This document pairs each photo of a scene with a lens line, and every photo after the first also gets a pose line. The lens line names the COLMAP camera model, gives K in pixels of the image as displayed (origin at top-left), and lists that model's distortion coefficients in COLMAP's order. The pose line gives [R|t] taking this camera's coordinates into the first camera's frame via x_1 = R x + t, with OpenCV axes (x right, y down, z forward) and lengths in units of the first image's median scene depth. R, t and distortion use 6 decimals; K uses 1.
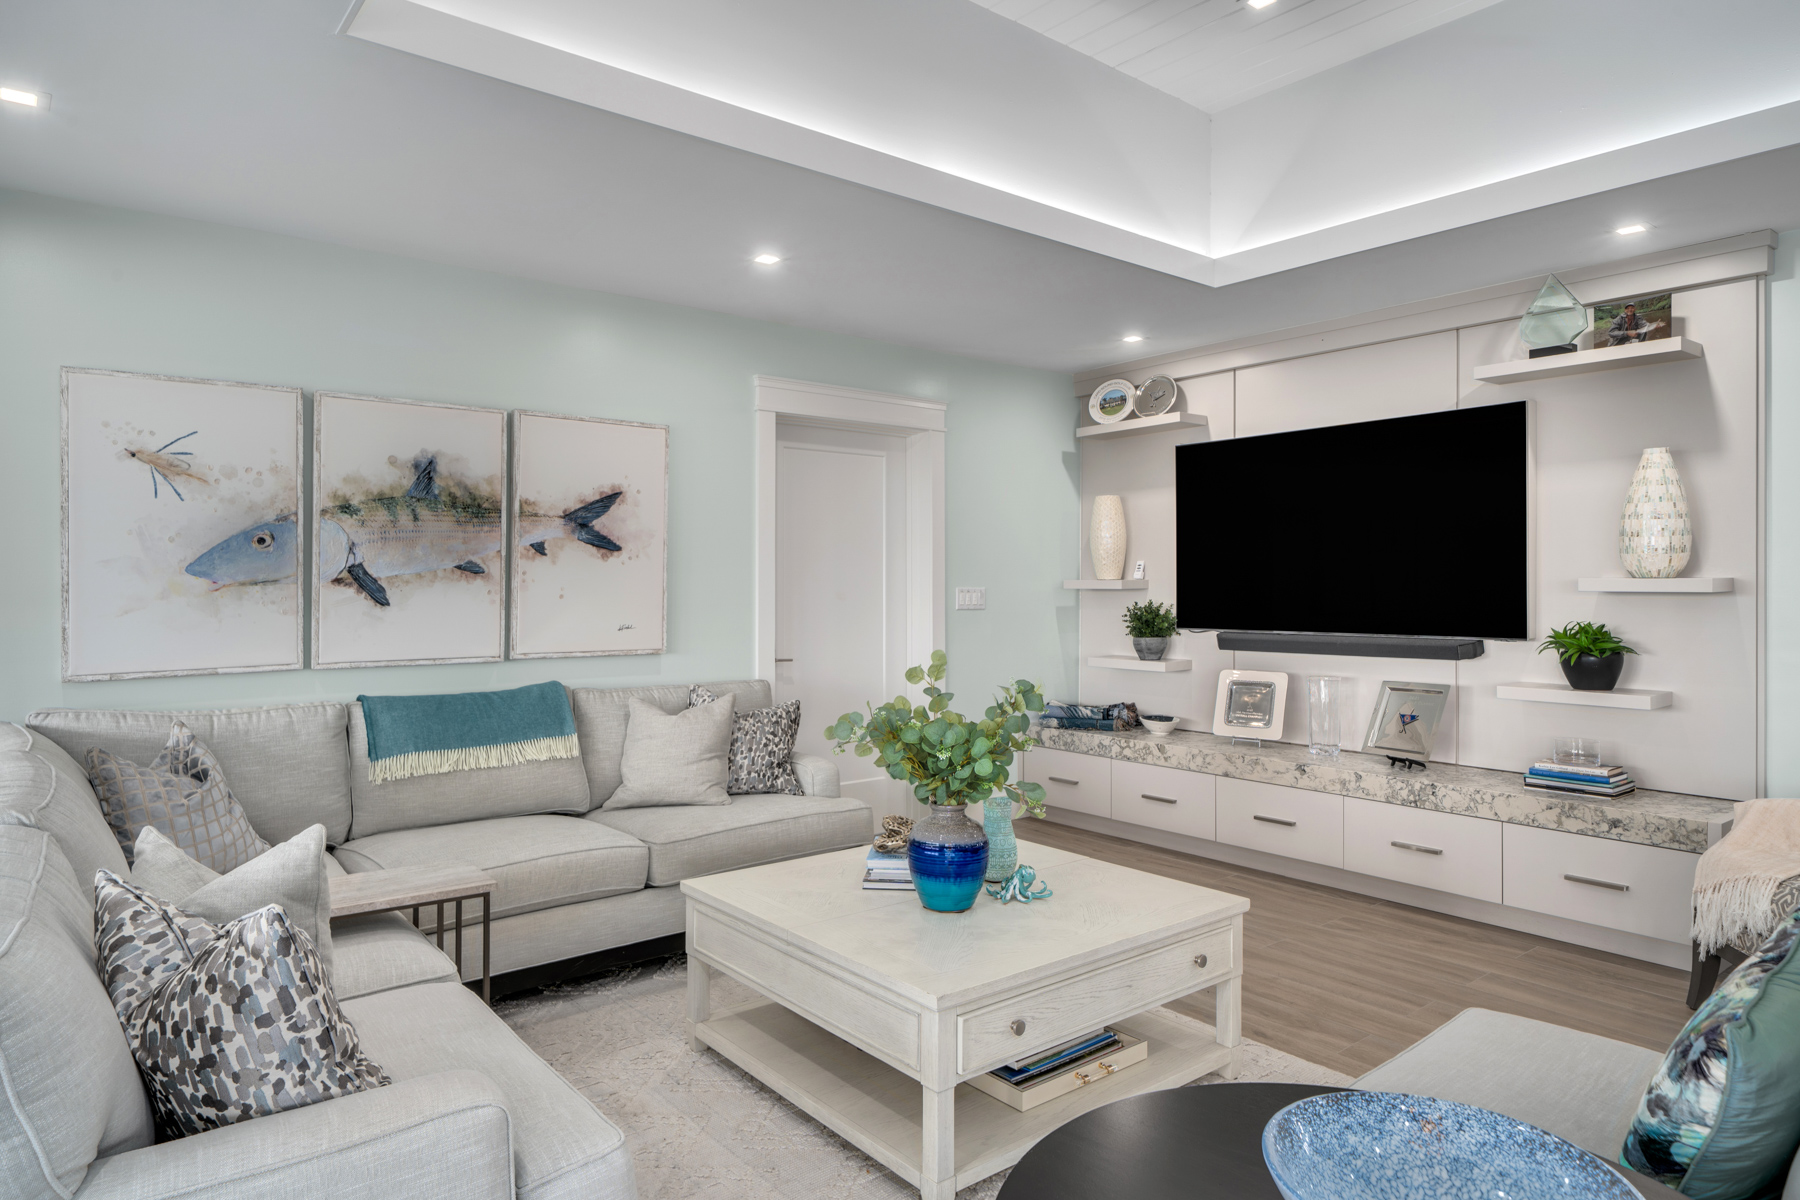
lens RADIAL K [[1087.6, 0, 884.5], [0, 1087.6, 567.1], [0, 0, 1]] dist [0.005078, 0.001001]
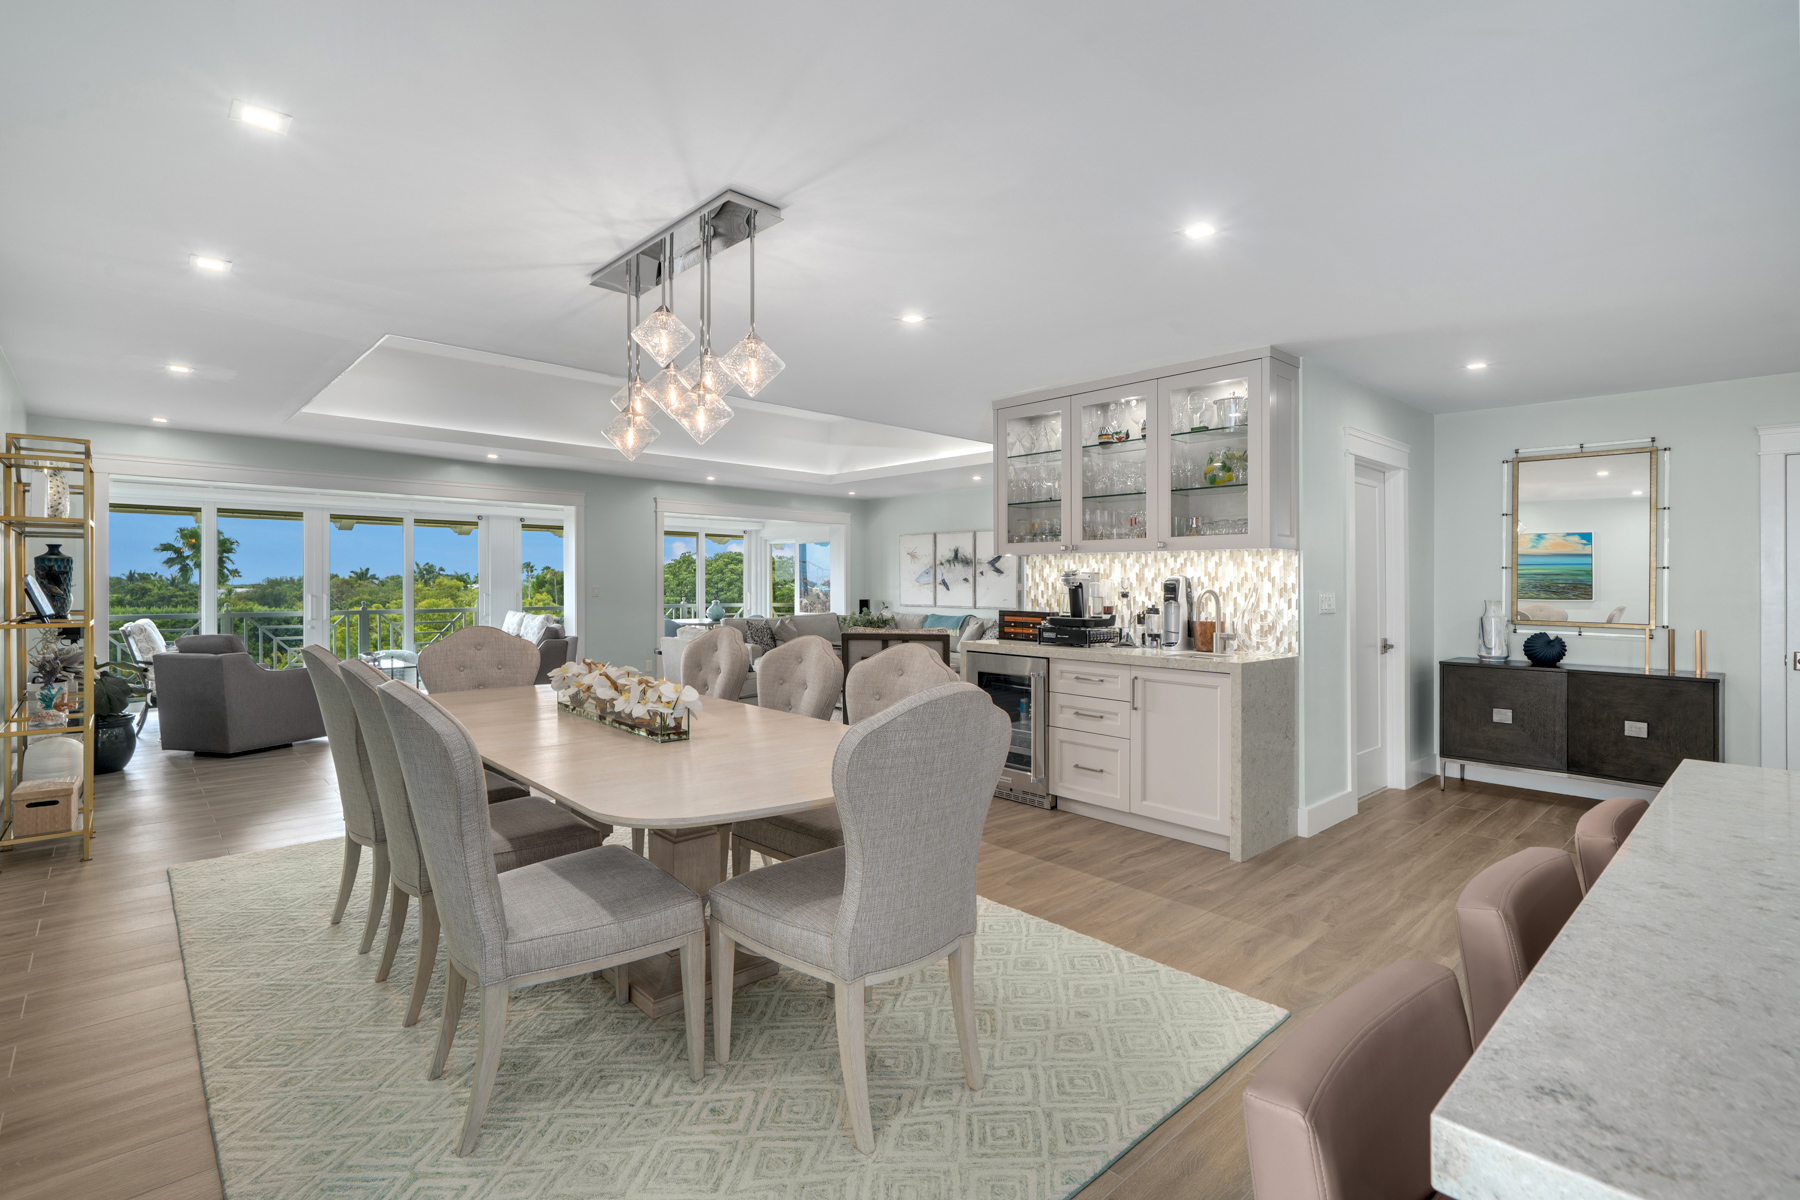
lens RADIAL K [[814.5, 0, 900.6], [0, 814.5, 592.2], [0, 0, 1]] dist [0.001652, 0.000034]
pose [[0.088009, 0.013682, -0.996026, 2.089614], [0.007896, 0.999865, 0.014432, 0.001532], [0.996088, -0.009134, 0.087889, 0.572297]]
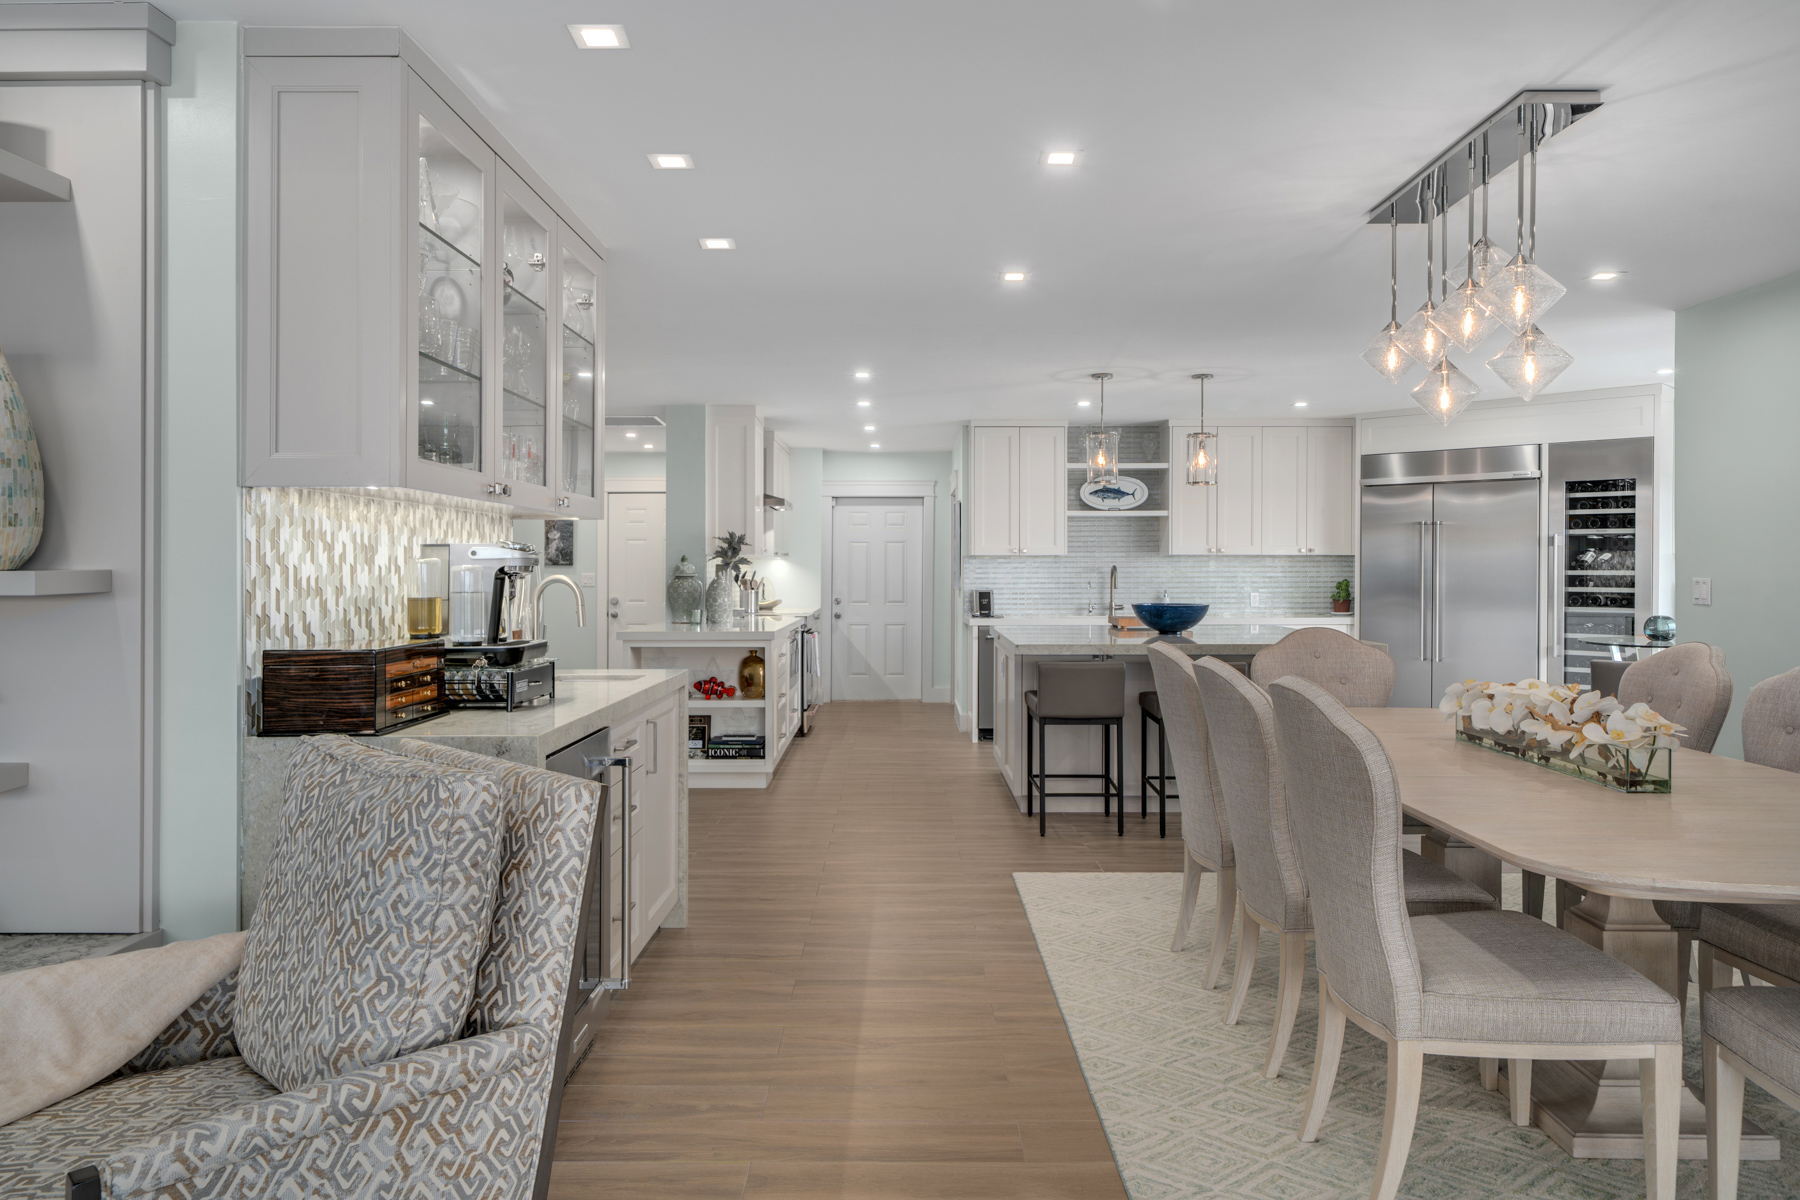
lens RADIAL K [[1218.0, 0, 904.3], [0, 1218.0, 582.8], [0, 0, 1]] dist [-0.000226, 0.007987]
pose [[0.625996, -0.009511, 0.779768, 0.490287], [-0.011877, 0.999693, 0.021728, -0.003618], [-0.779735, -0.022863, 0.625692, 0.213454]]
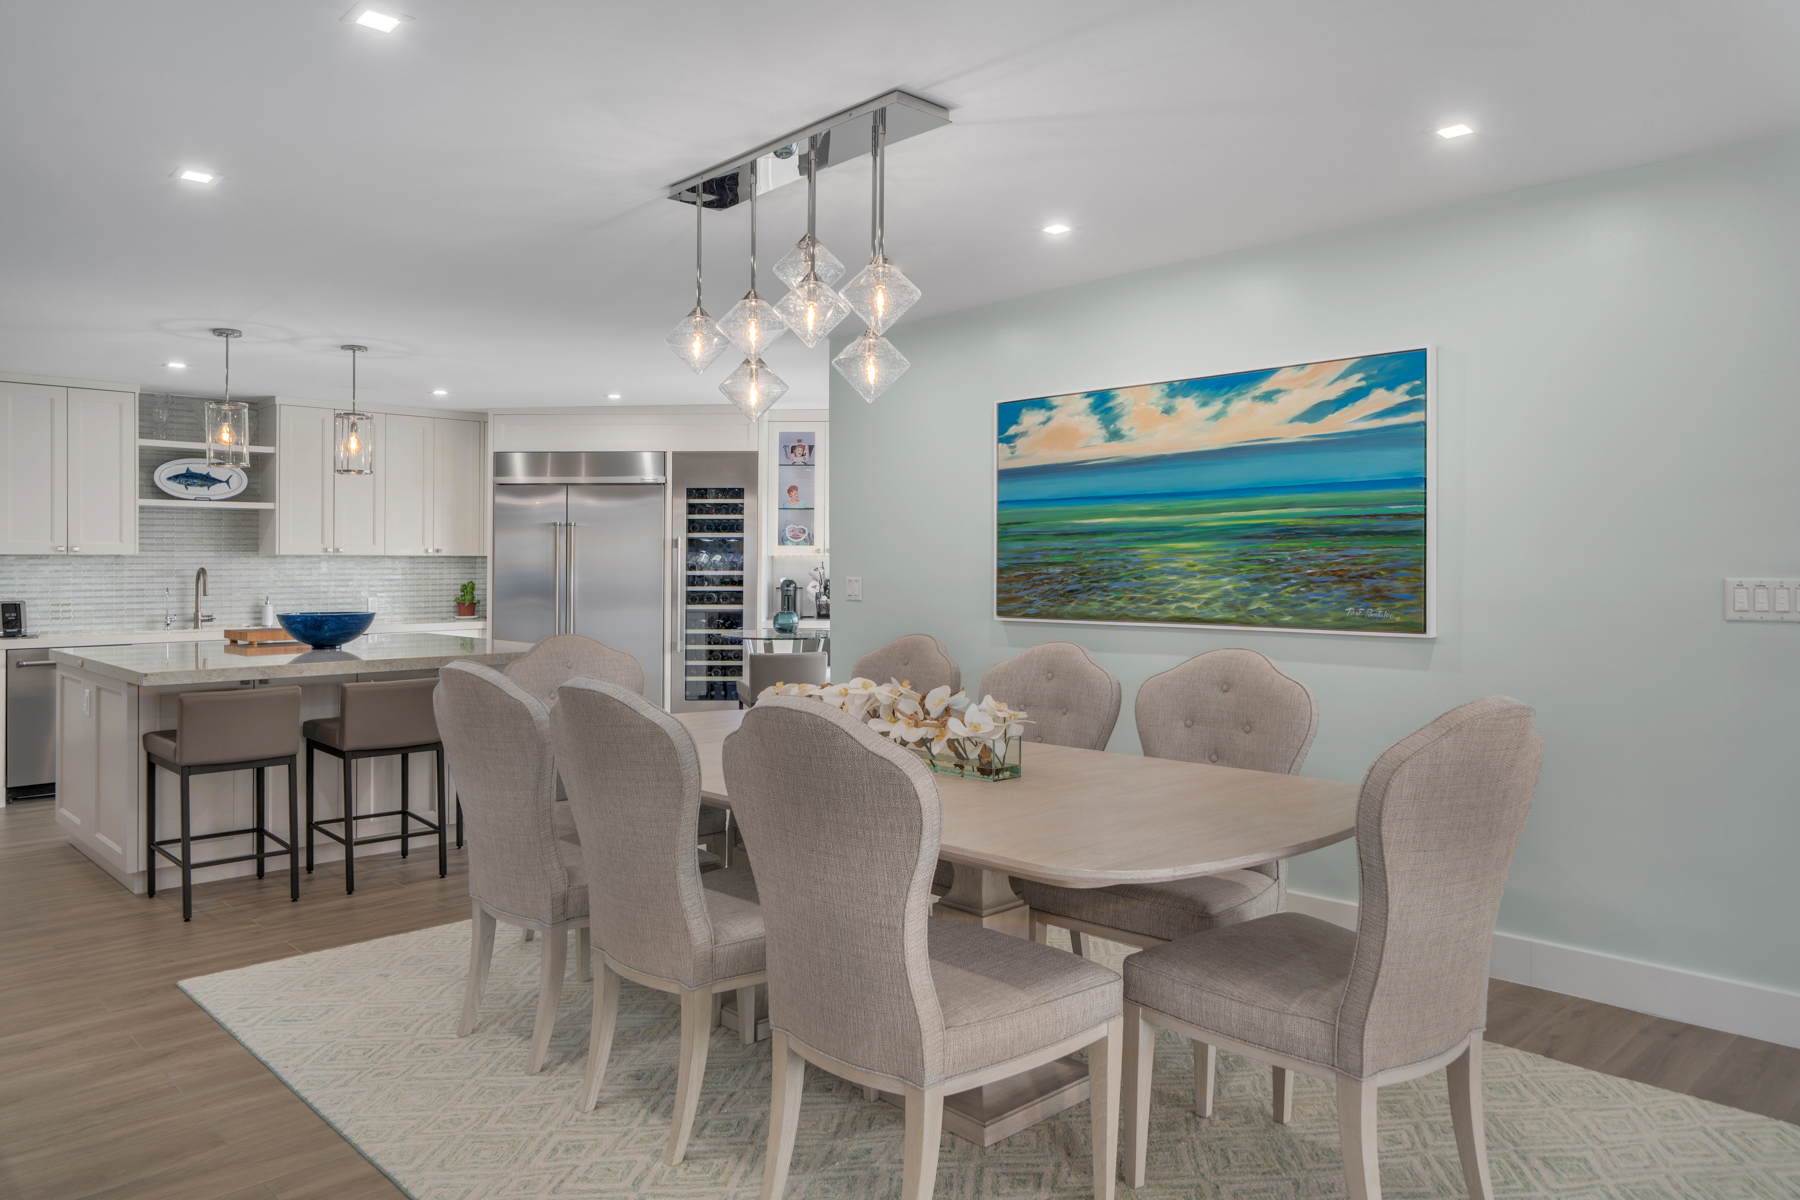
lens RADIAL K [[1218.0, 0, 893.4], [0, 1218.0, 581.8], [0, 0, 1]] dist [-0.000226, 0.007987]
pose [[-0.079438, -0.011420, 0.996774, 0.562092], [-0.011251, 0.999881, 0.010558, -0.000872], [-0.996776, -0.010376, -0.079557, 0.427357]]
